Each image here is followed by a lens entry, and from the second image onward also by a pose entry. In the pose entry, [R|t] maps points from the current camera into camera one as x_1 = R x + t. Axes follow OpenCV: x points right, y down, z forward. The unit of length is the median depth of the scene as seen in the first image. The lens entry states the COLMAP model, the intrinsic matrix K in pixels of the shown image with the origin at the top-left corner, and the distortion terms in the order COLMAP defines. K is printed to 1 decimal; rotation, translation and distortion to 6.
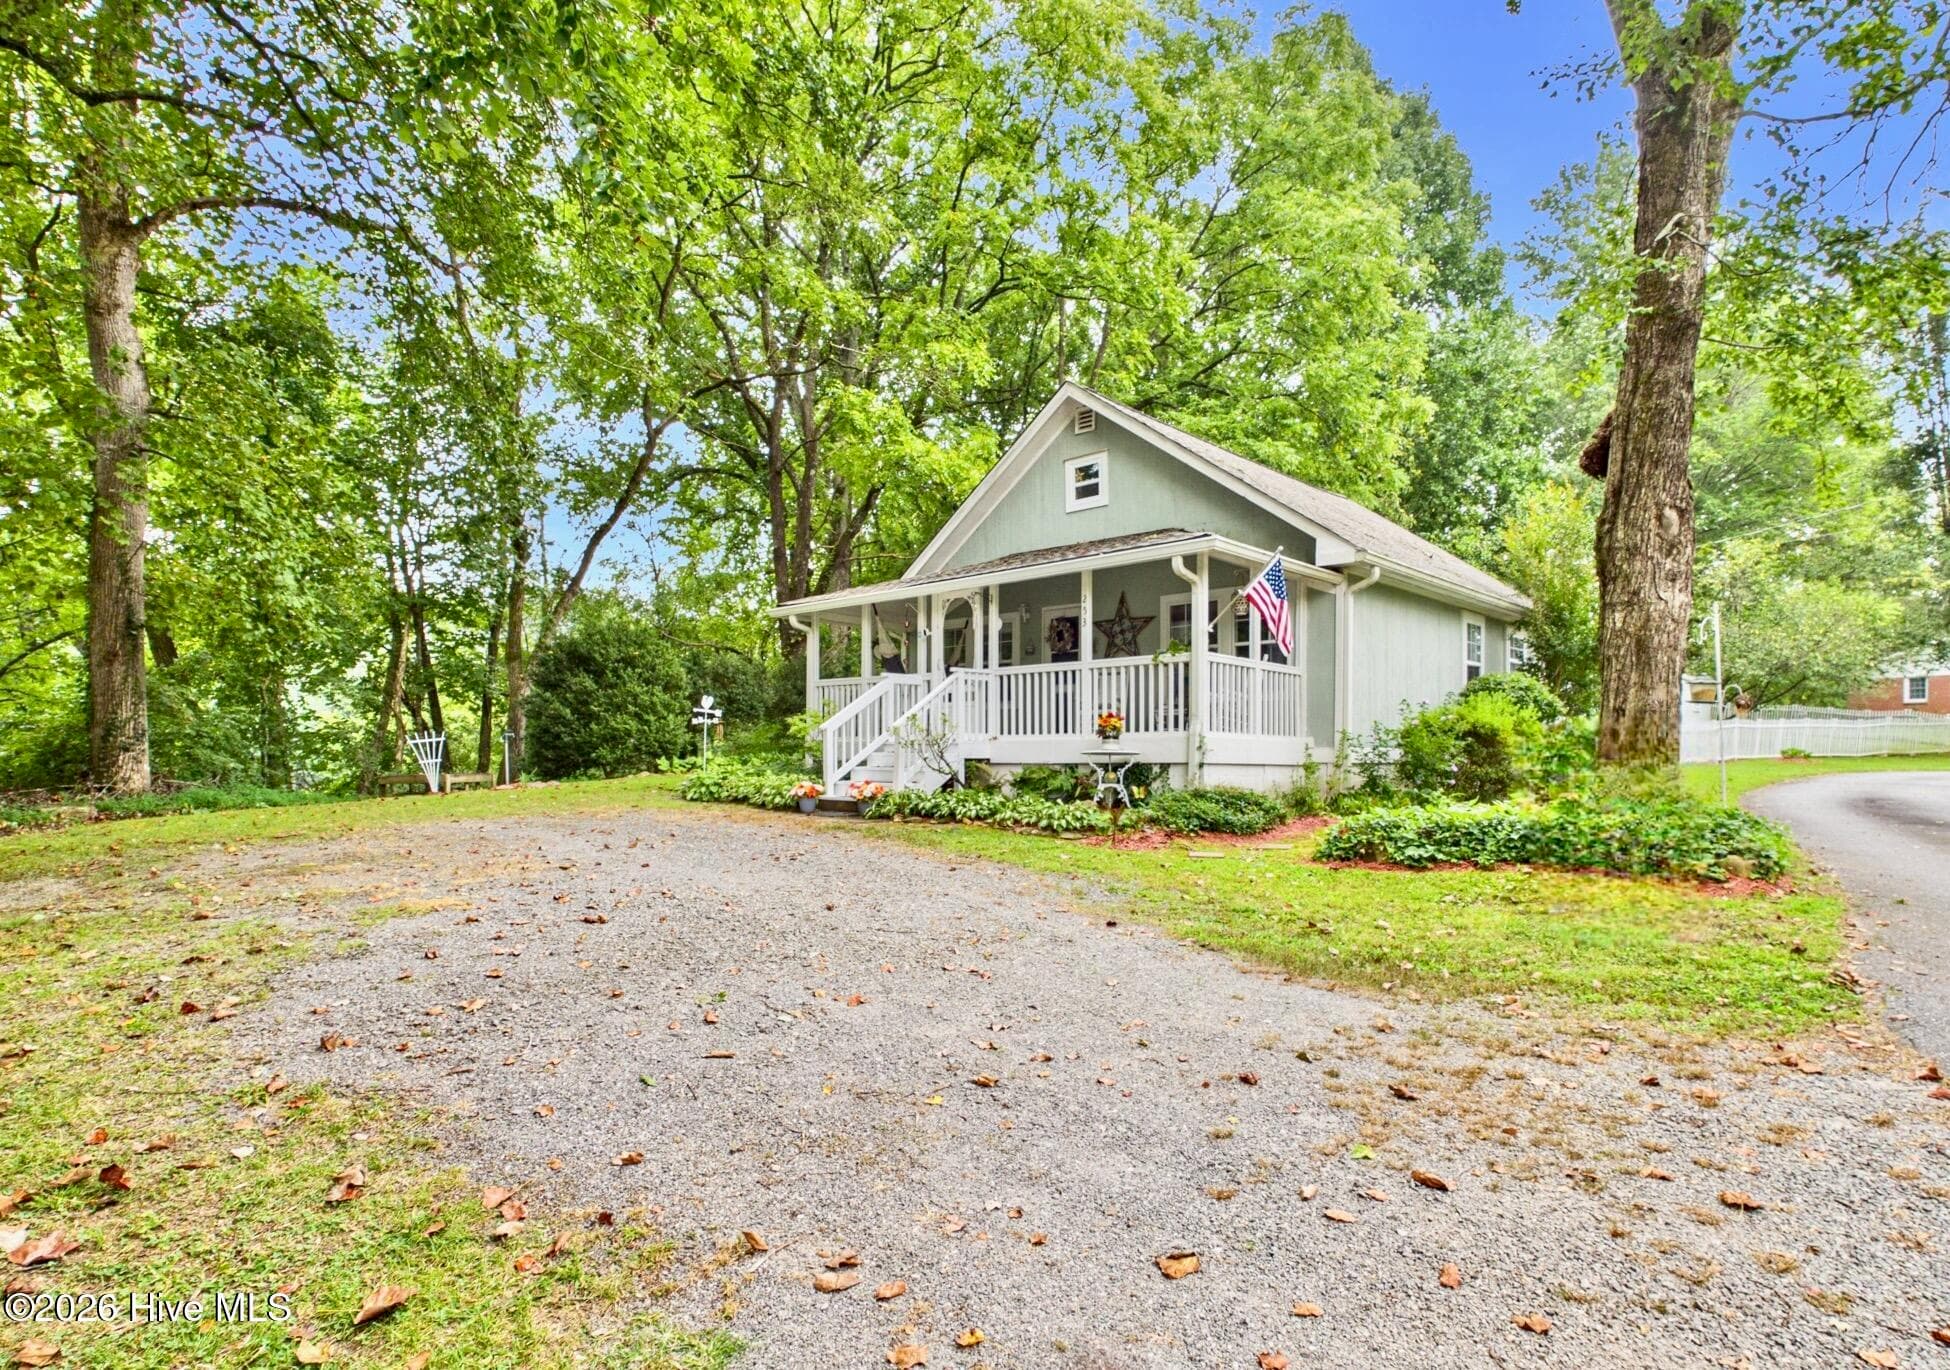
lens RADIAL K [[1052.7, 0, 1007.7], [0, 1052.7, 749.1], [0, 0, 1]] dist [0.003519, 0.000102]
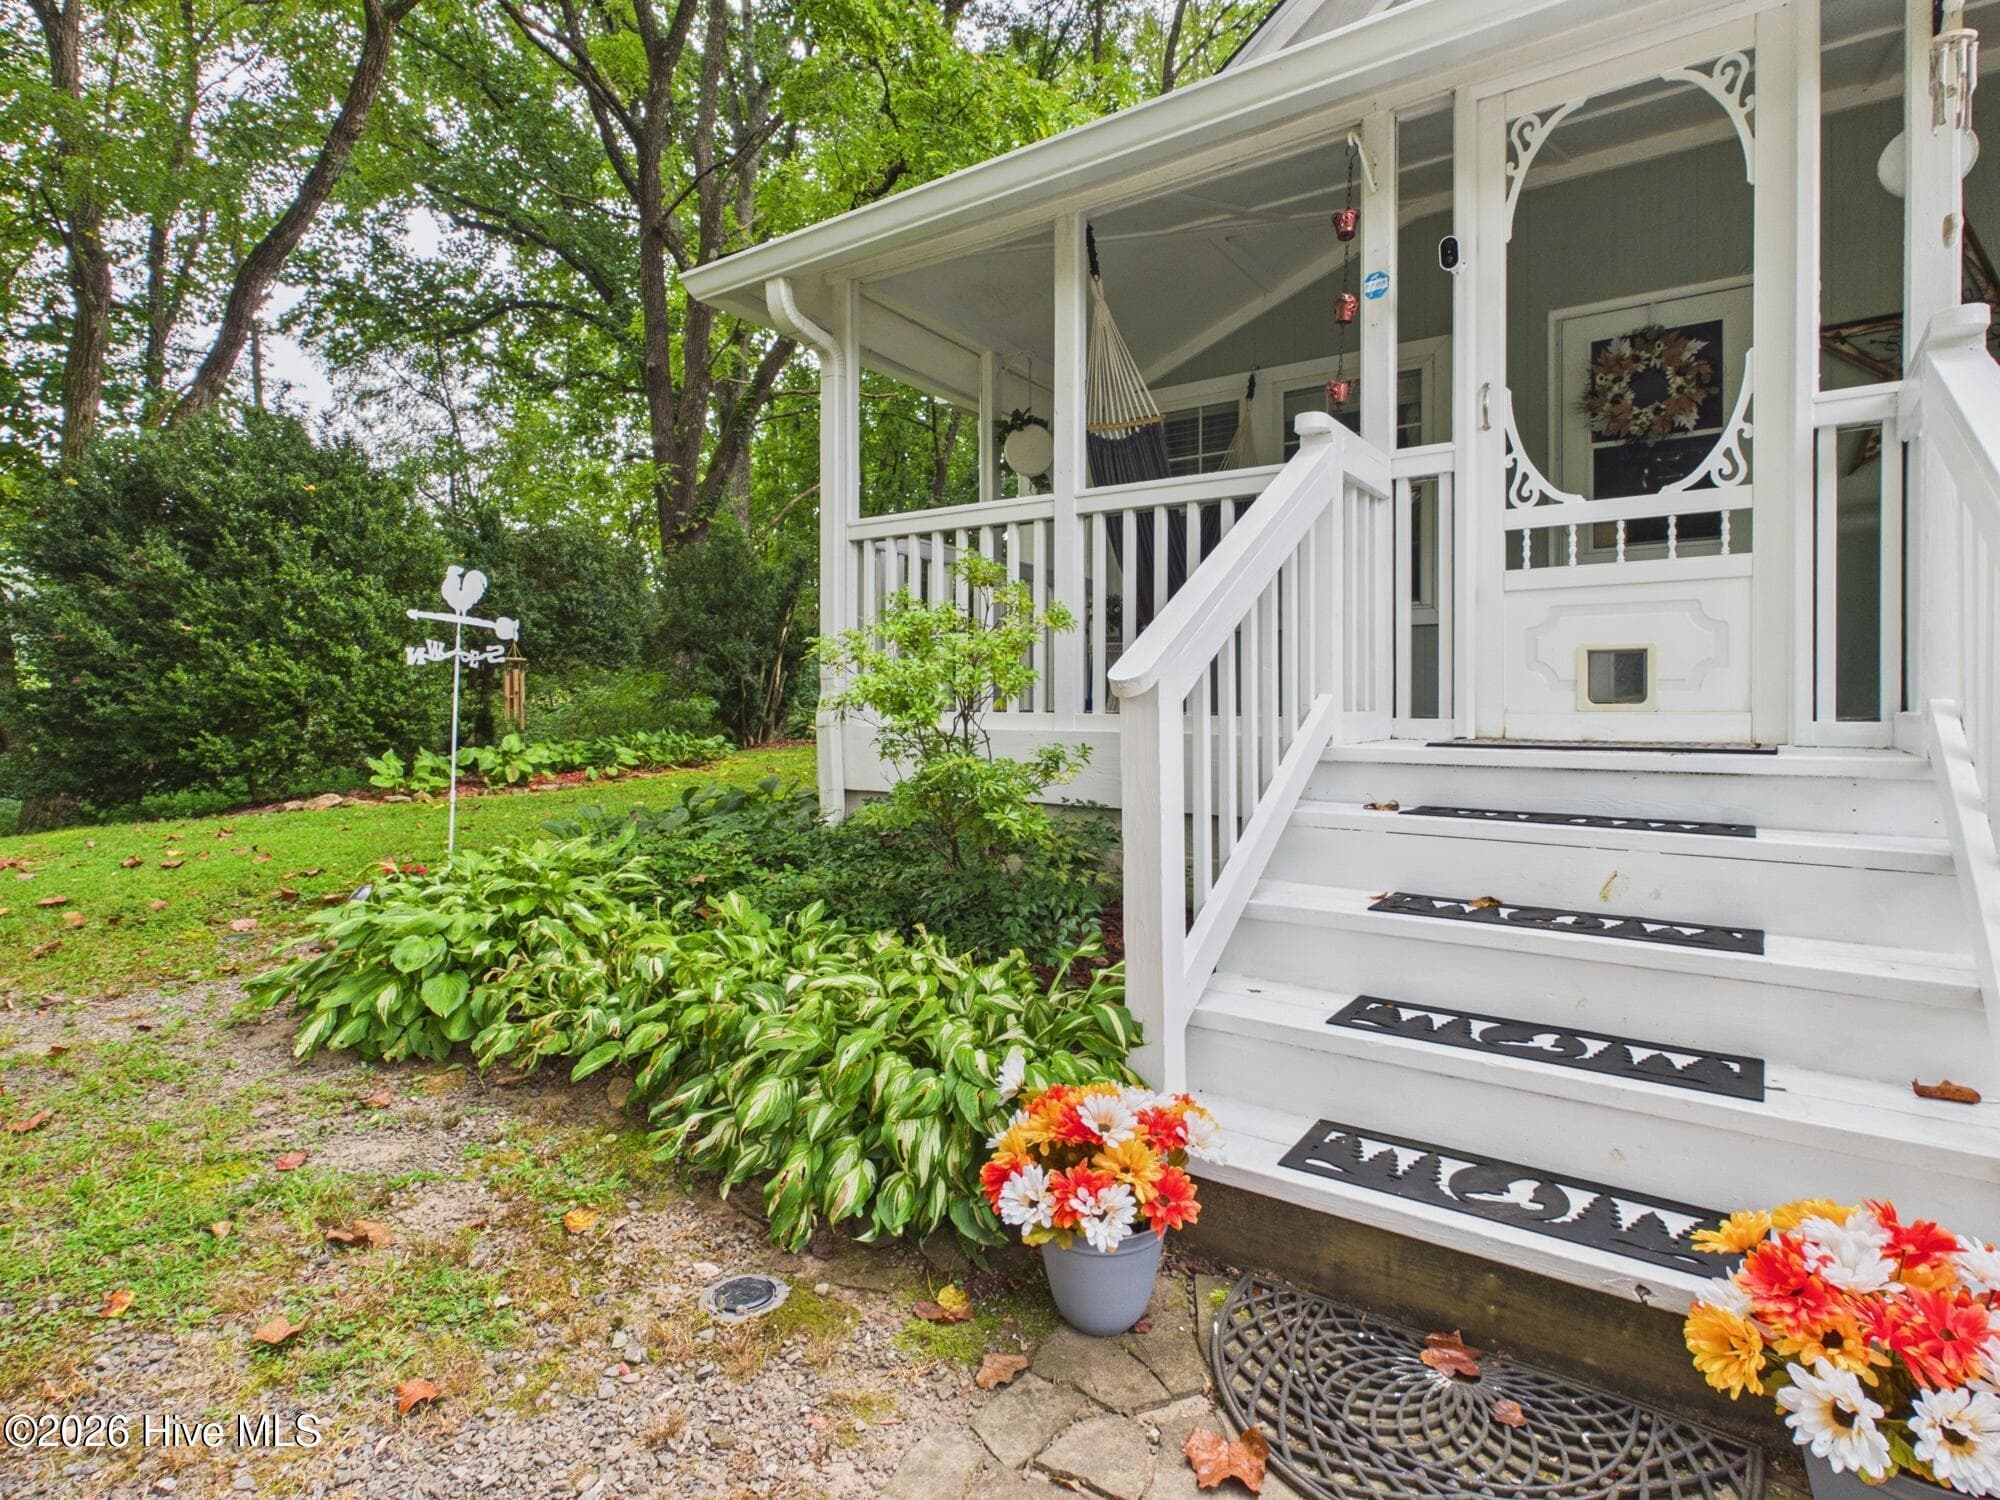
lens RADIAL K [[1048.7, 0, 998.2], [0, 1048.7, 707.1], [0, 0, 1]] dist [-0.001636, 0.000201]
pose [[0.992577, -0.002865, 0.121582, -0.227146], [0.001959, 0.999969, 0.007571, -0.019102], [-0.121599, -0.007277, 0.992553, 0.901275]]
